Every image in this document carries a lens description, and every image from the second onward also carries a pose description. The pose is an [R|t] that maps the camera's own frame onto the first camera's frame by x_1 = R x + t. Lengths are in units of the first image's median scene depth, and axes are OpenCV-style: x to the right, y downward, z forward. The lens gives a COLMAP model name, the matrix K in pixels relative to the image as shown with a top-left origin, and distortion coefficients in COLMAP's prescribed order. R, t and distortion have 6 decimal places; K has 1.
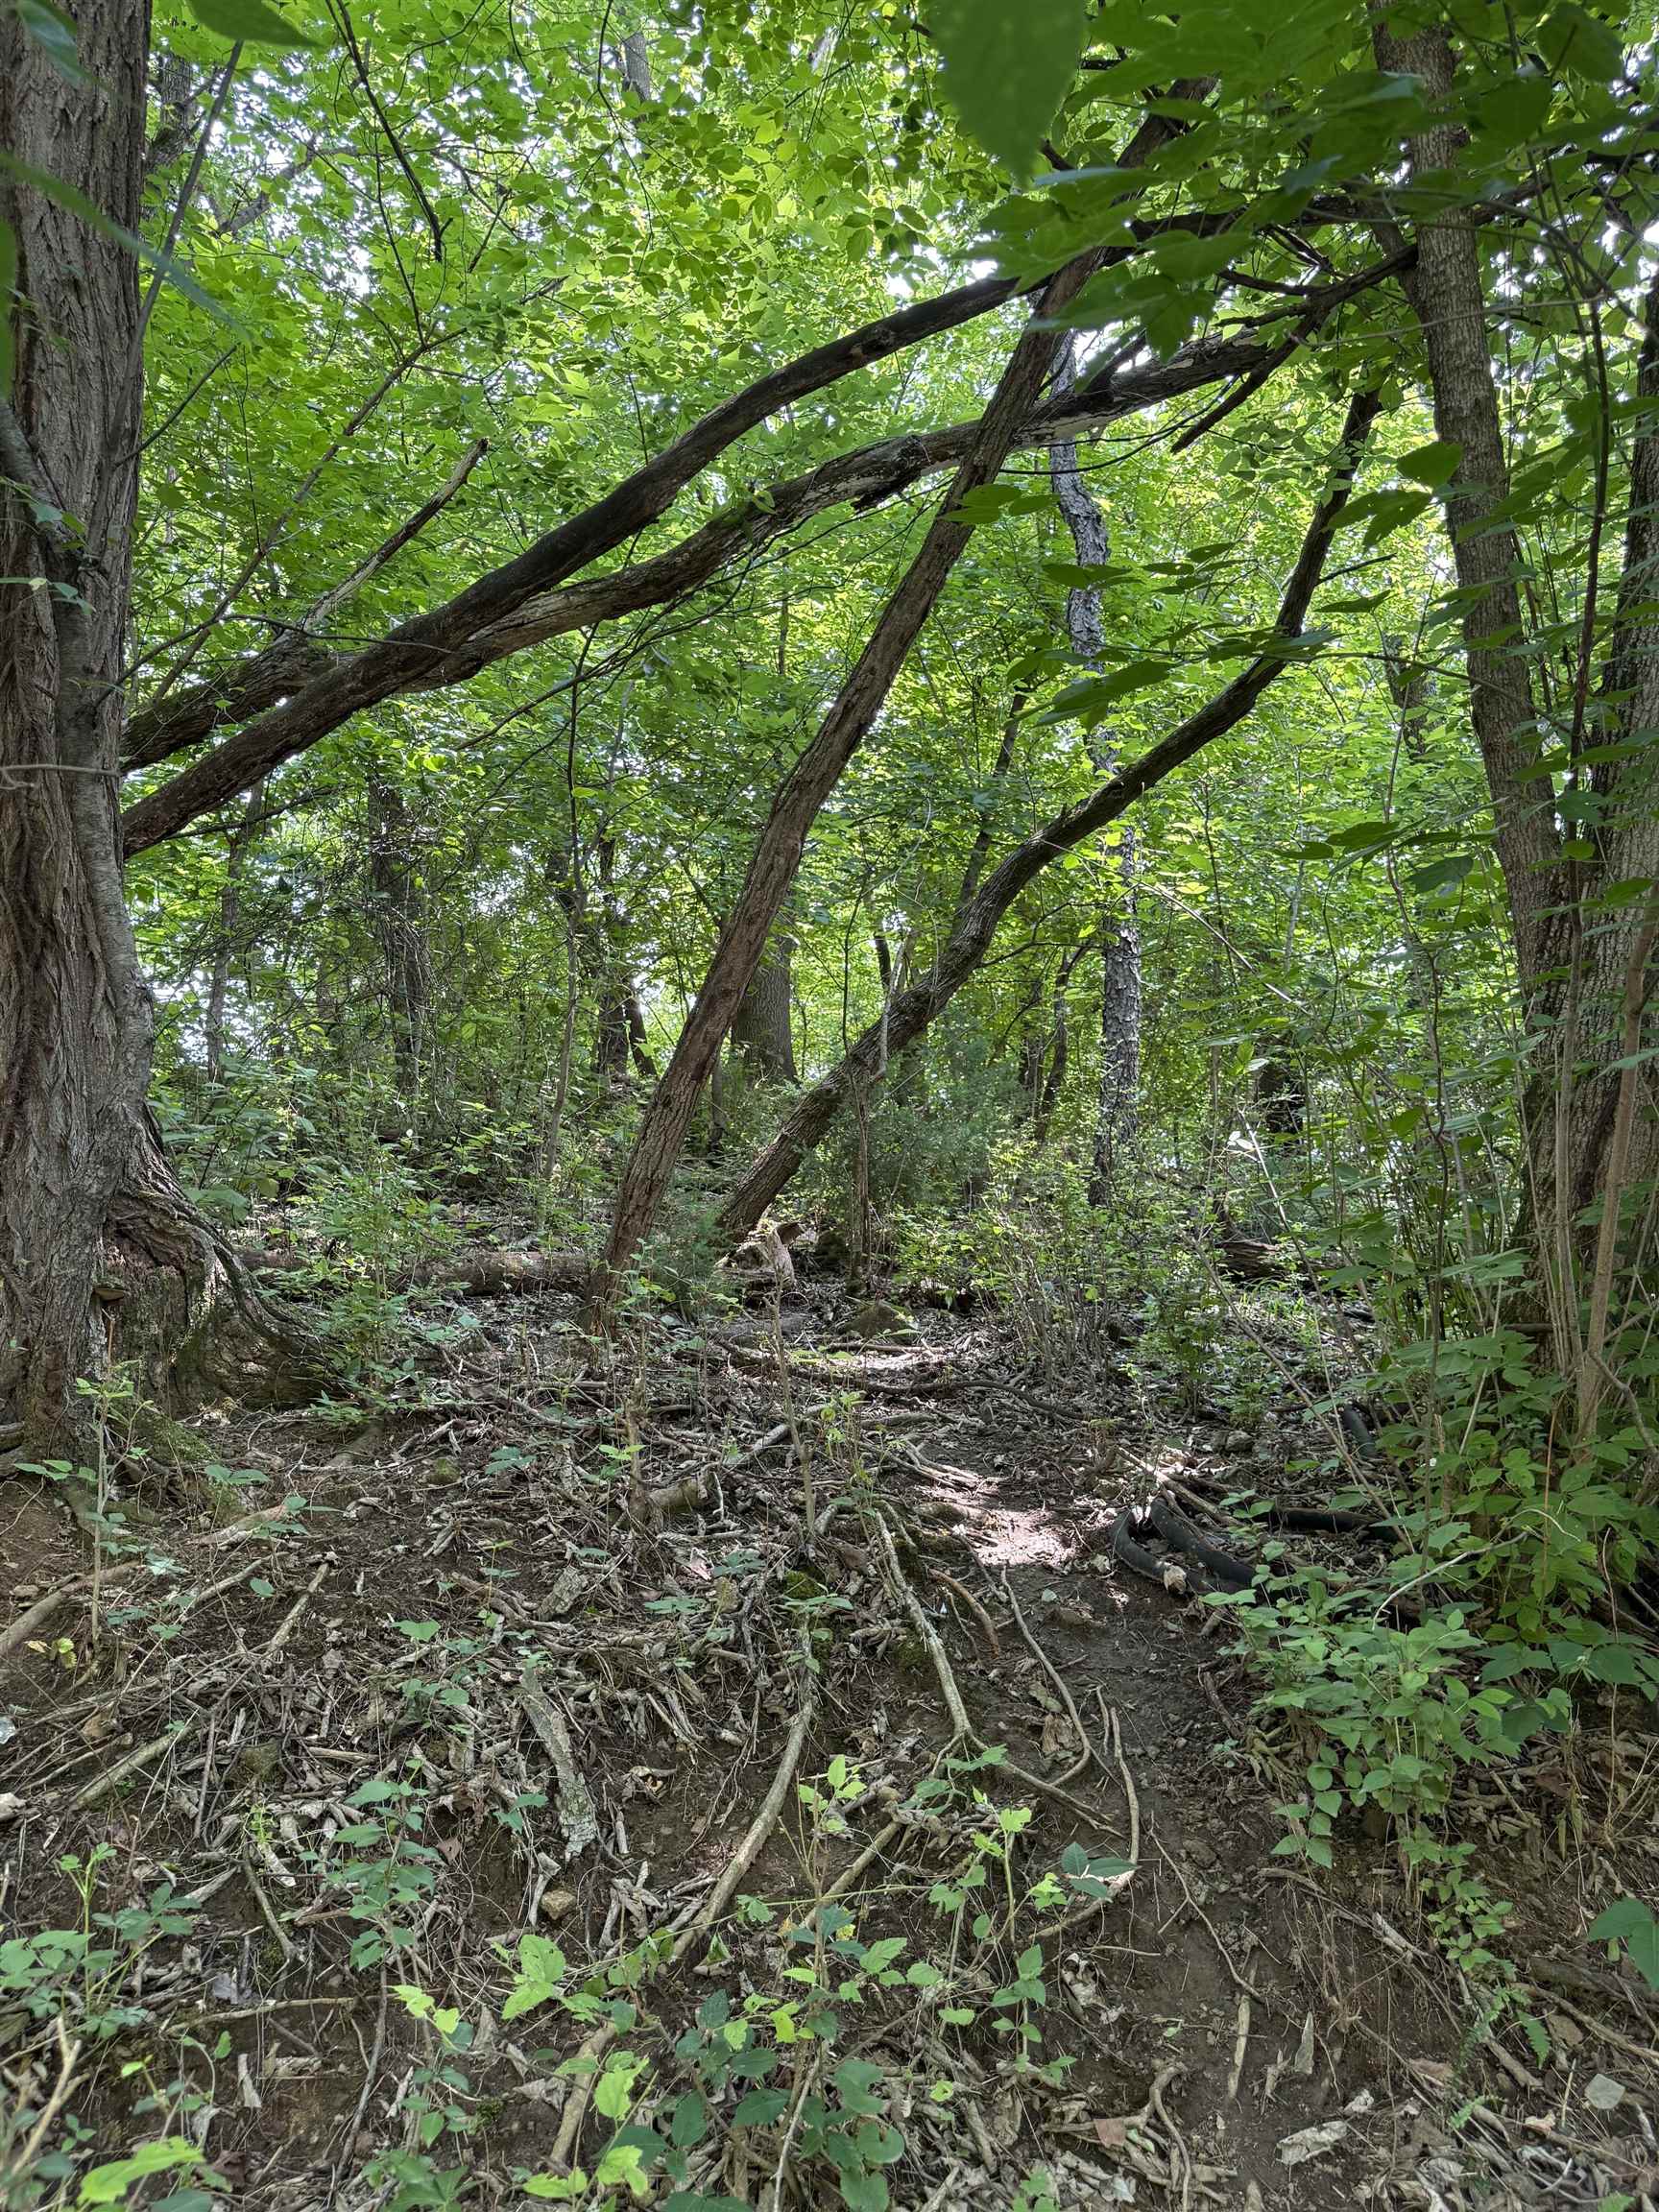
lens RADIAL K [[1774.2, 0, 832.1], [0, 1774.2, 1109.8], [0, 0, 1]] dist [0.000470, -0.005210]
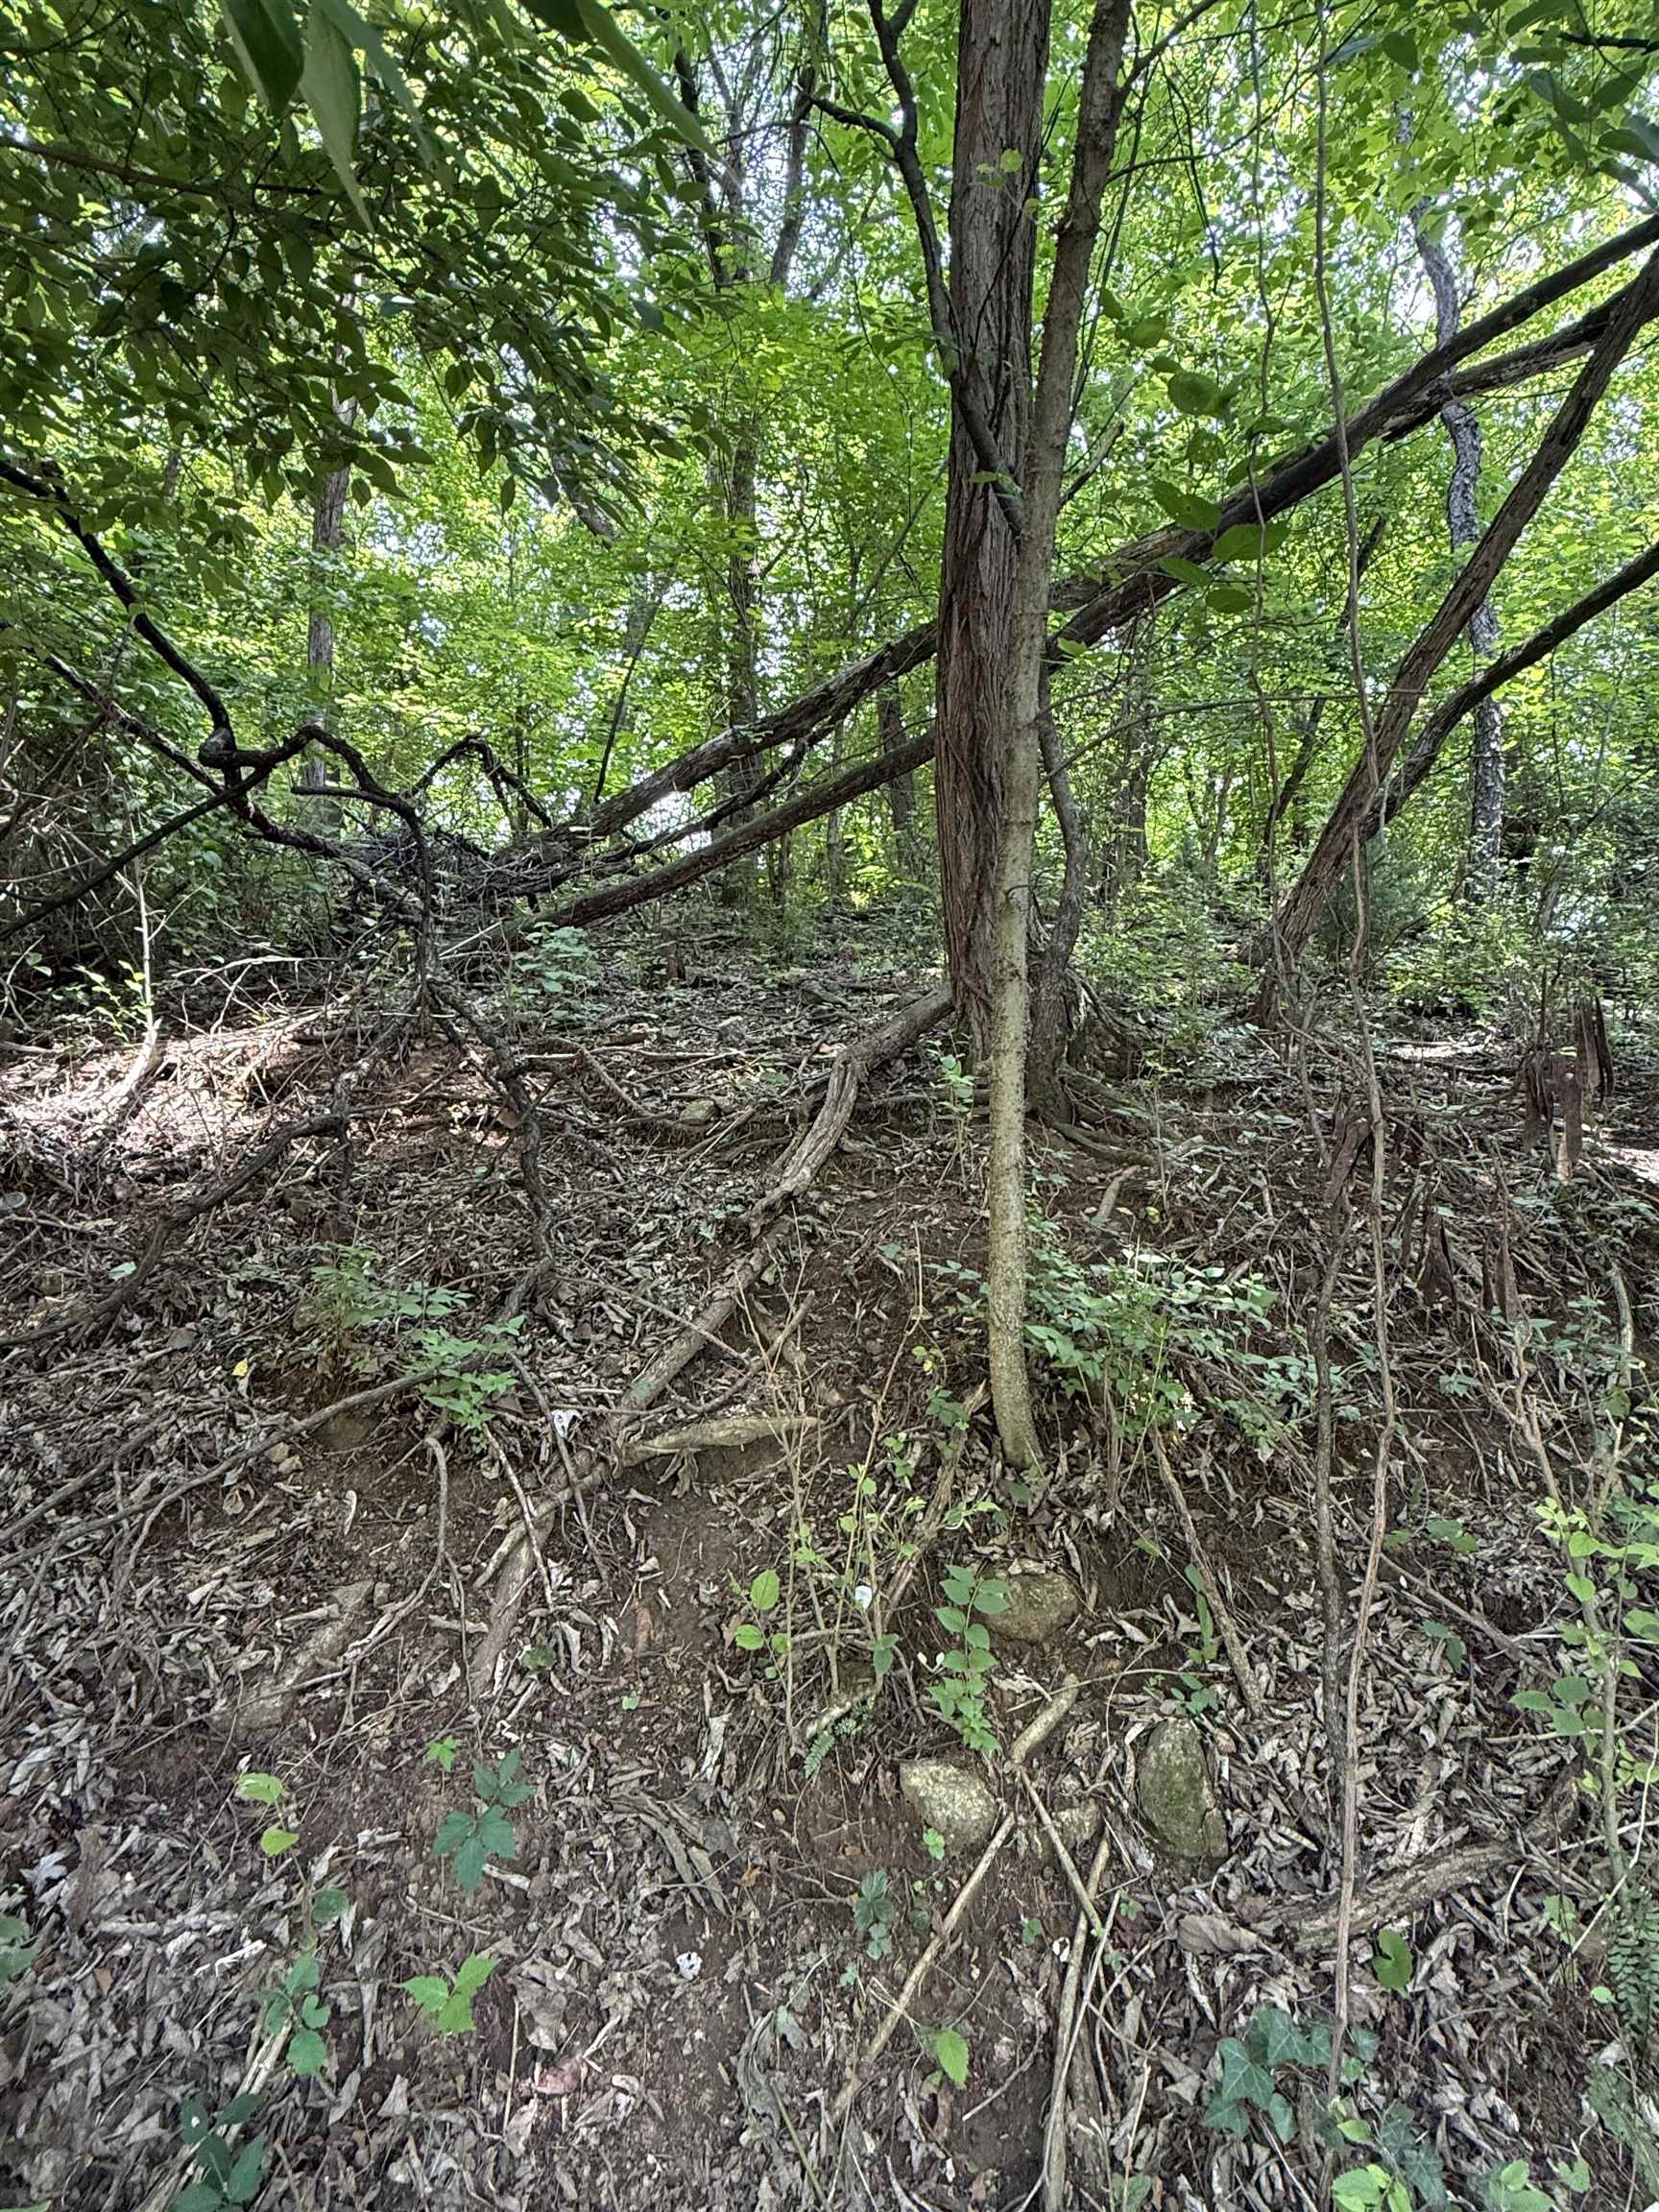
lens RADIAL K [[1163.6, 0, 826.4], [0, 1163.6, 1092.5], [0, 0, 1]] dist [0.001738, 0.000856]
pose [[0.970642, 0.011571, -0.240249, -0.345053], [0.030806, 0.984635, 0.171885, -0.014899], [0.238547, -0.174240, 0.955372, -0.110360]]
